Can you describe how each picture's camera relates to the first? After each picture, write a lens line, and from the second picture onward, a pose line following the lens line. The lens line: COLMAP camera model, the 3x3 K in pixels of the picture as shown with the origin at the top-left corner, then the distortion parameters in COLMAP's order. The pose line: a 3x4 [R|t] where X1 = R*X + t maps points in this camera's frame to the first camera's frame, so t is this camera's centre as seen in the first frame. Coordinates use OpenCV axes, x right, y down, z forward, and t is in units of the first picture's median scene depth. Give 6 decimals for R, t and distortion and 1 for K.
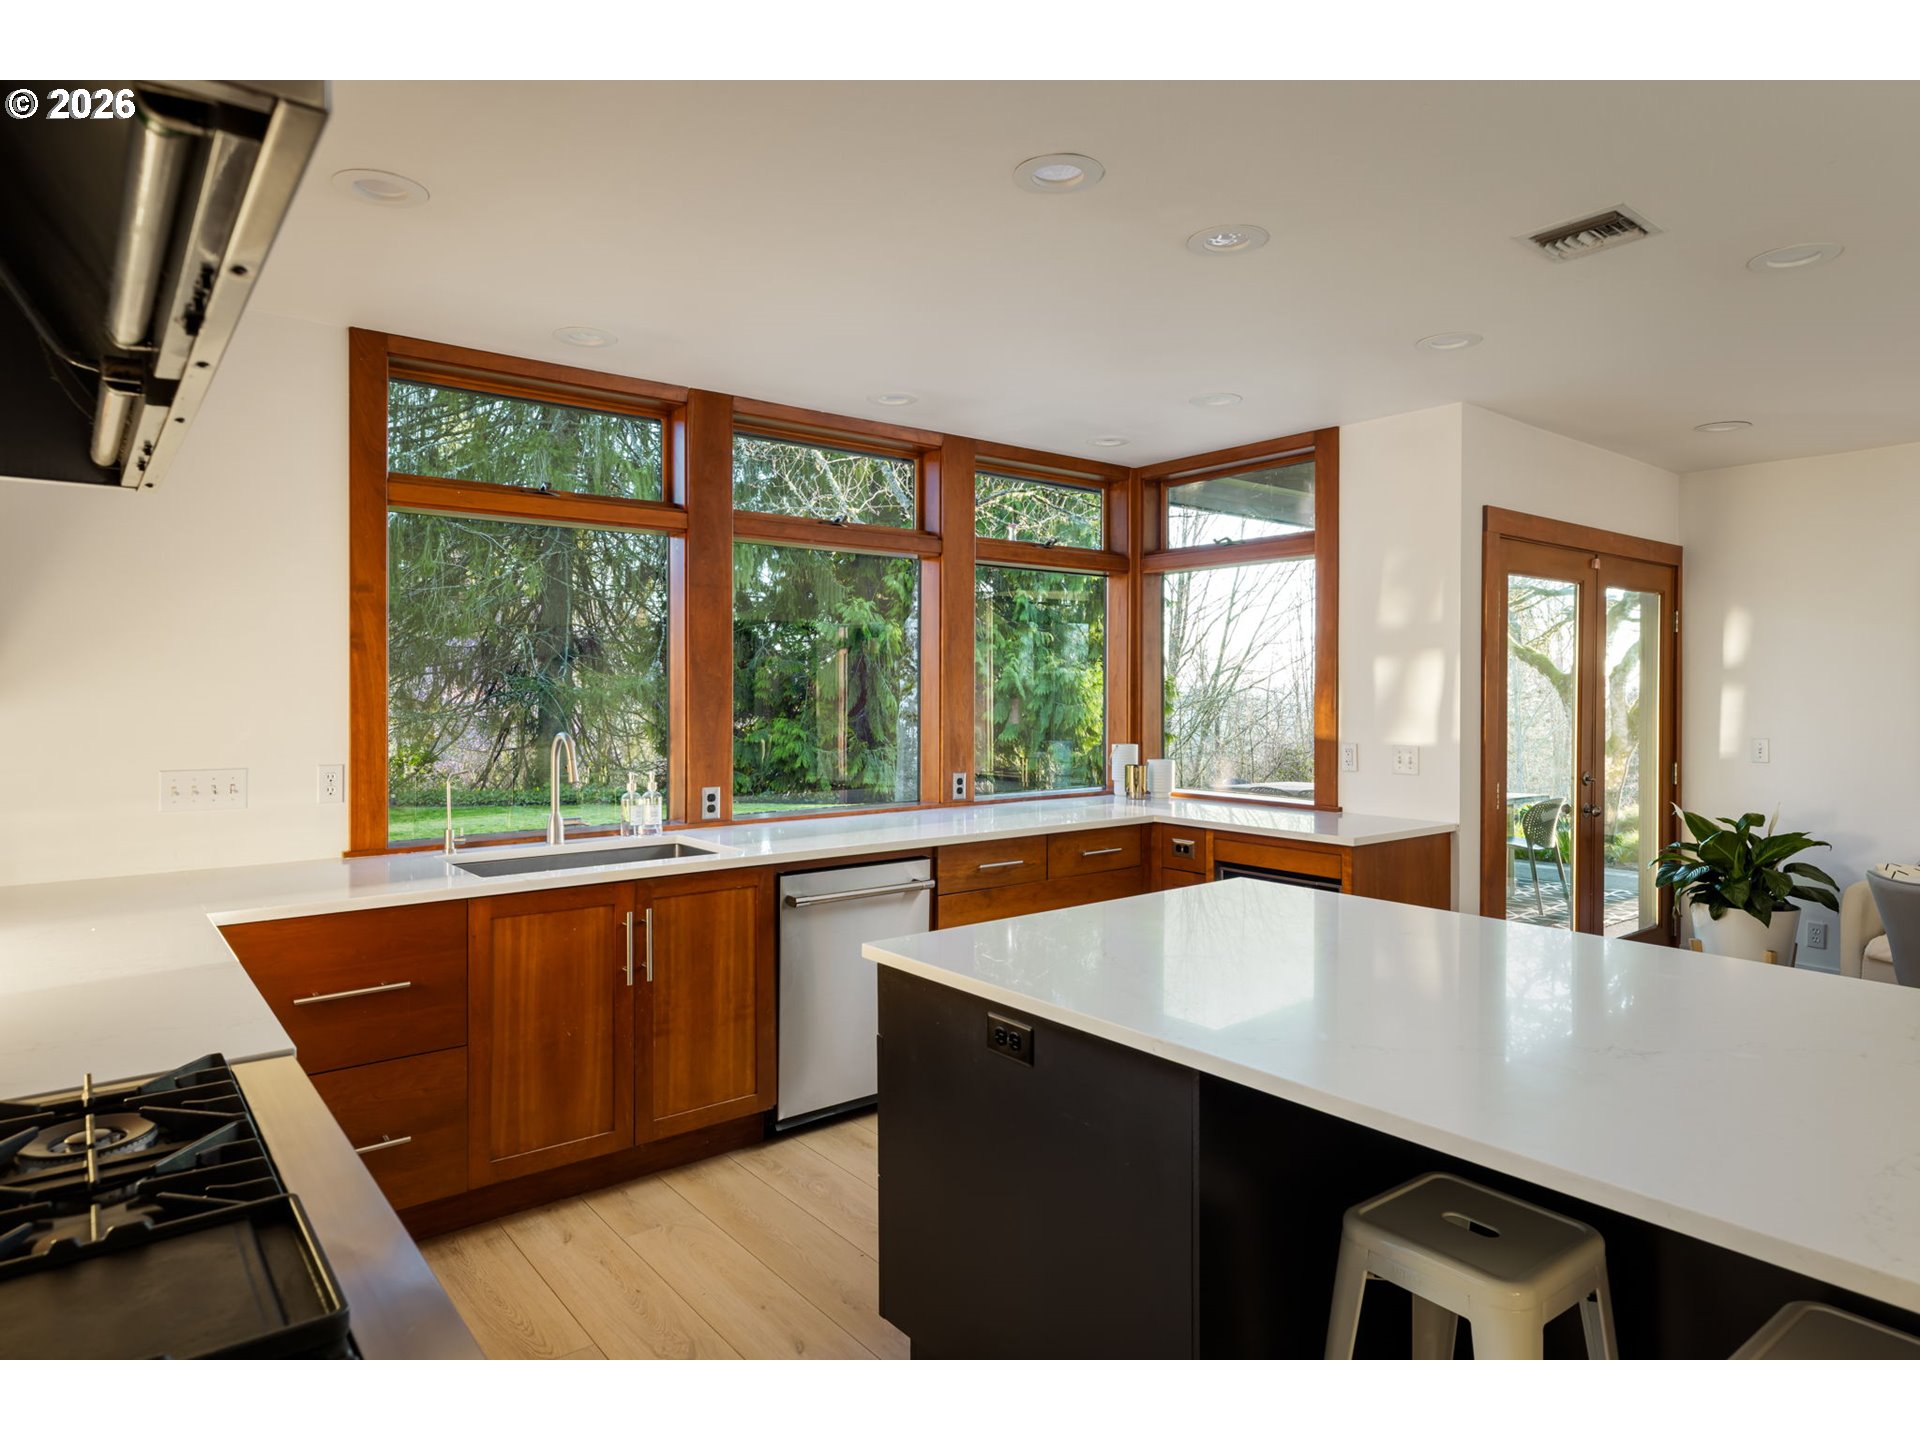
lens RADIAL K [[1148.8, 0, 962.9], [0, 1148.8, 702.9], [0, 0, 1]] dist [-0.005412, -0.000495]
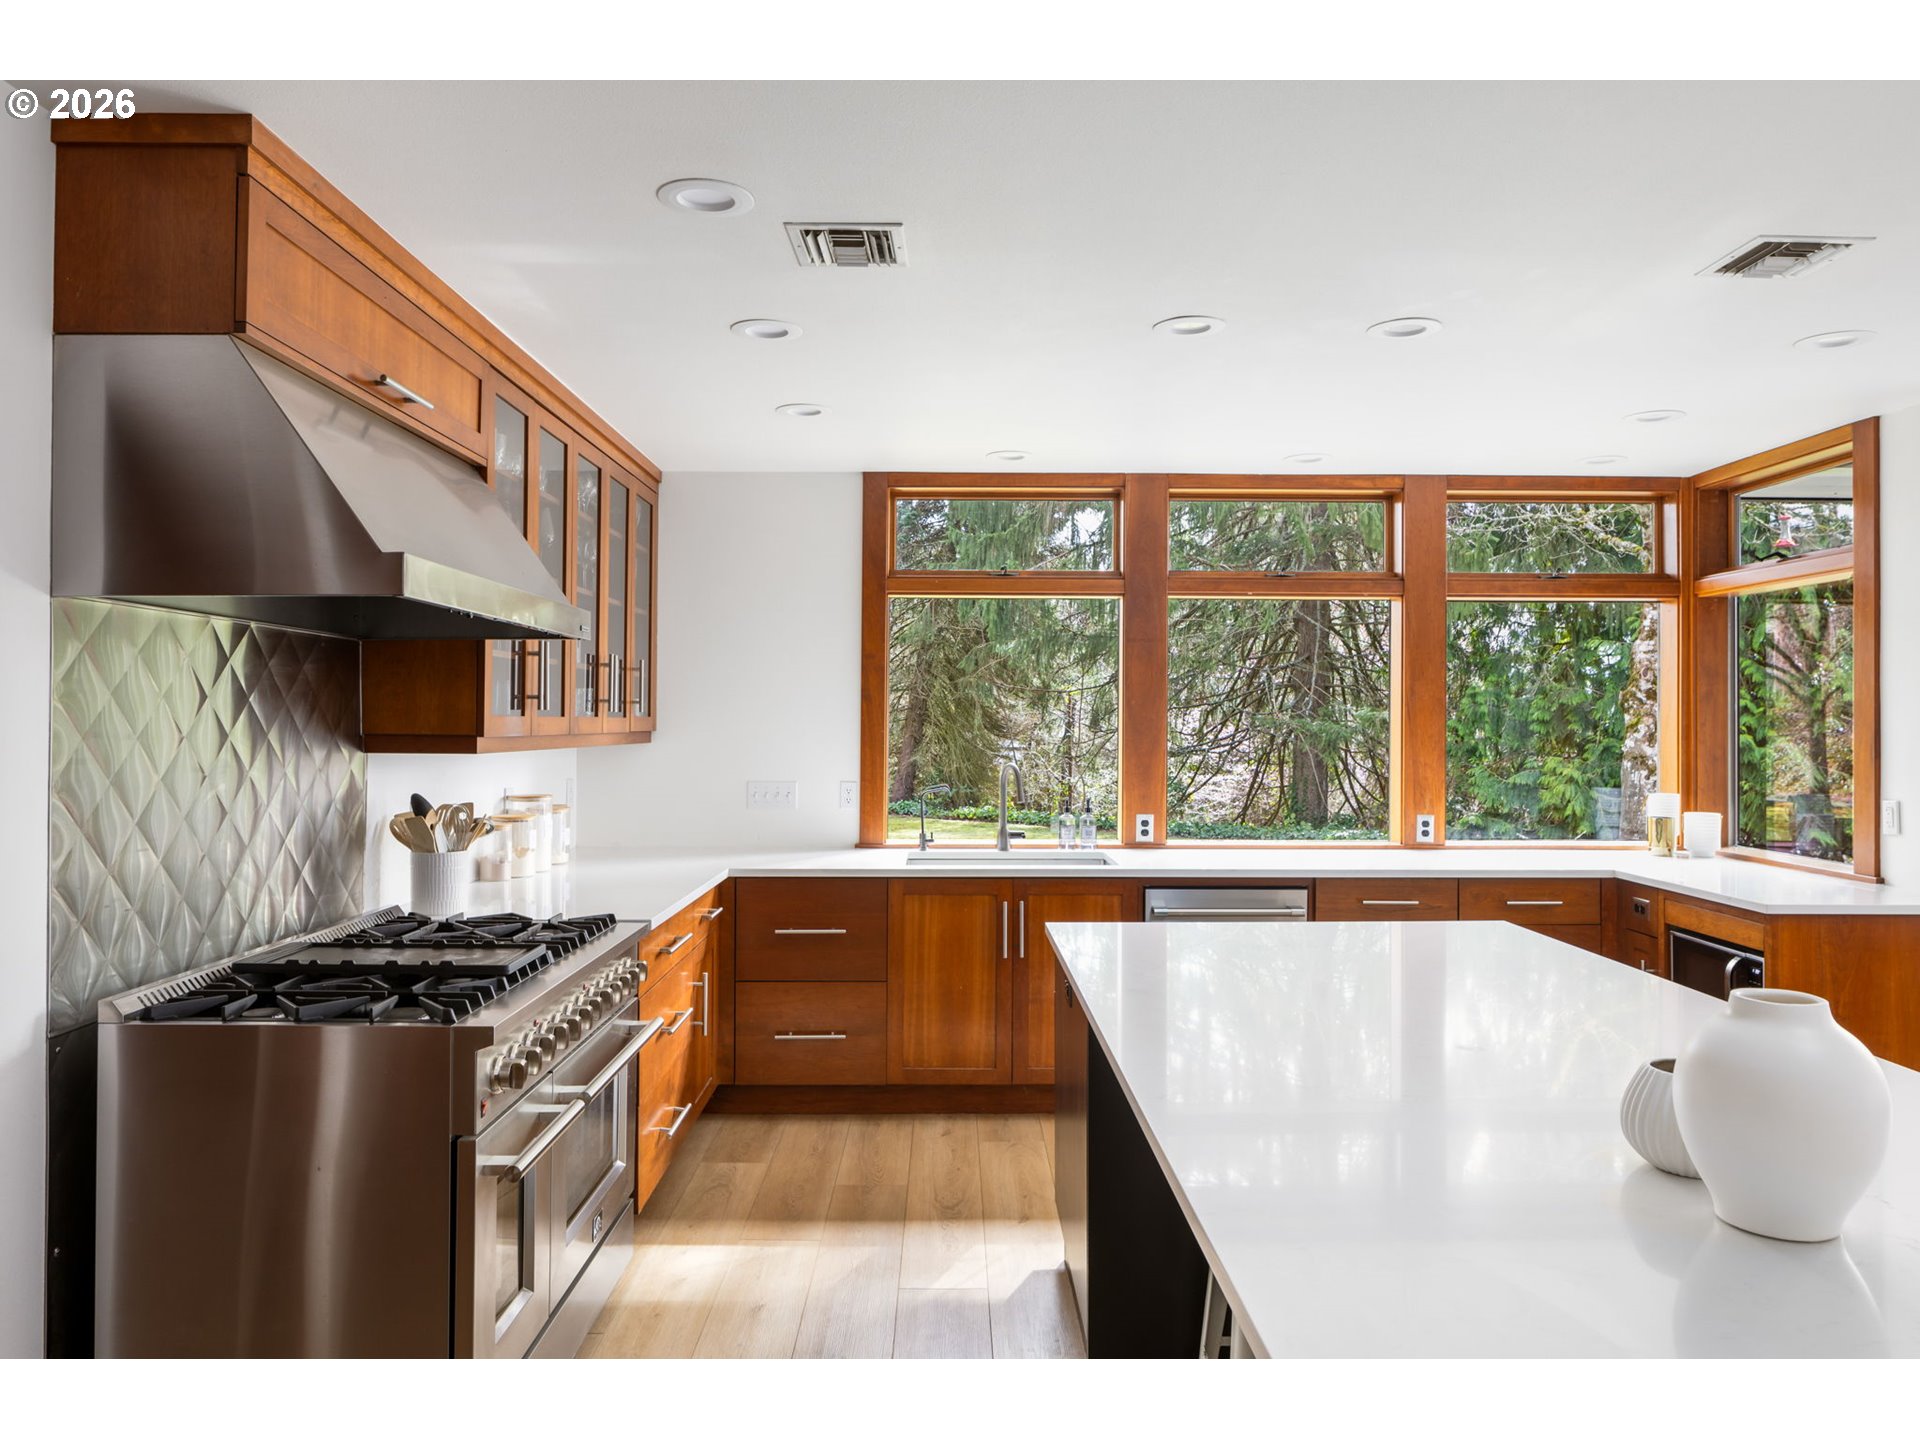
lens RADIAL K [[1315.1, 0, 960.0], [0, 1315.1, 720.0], [0, 0, 1]] dist [-0.049151, -0.000553]
pose [[0.786127, 0.003625, -0.618054, 0.545014], [-0.010890, 0.999909, -0.007987, -0.010594], [0.617969, 0.013009, 0.786095, -0.189845]]
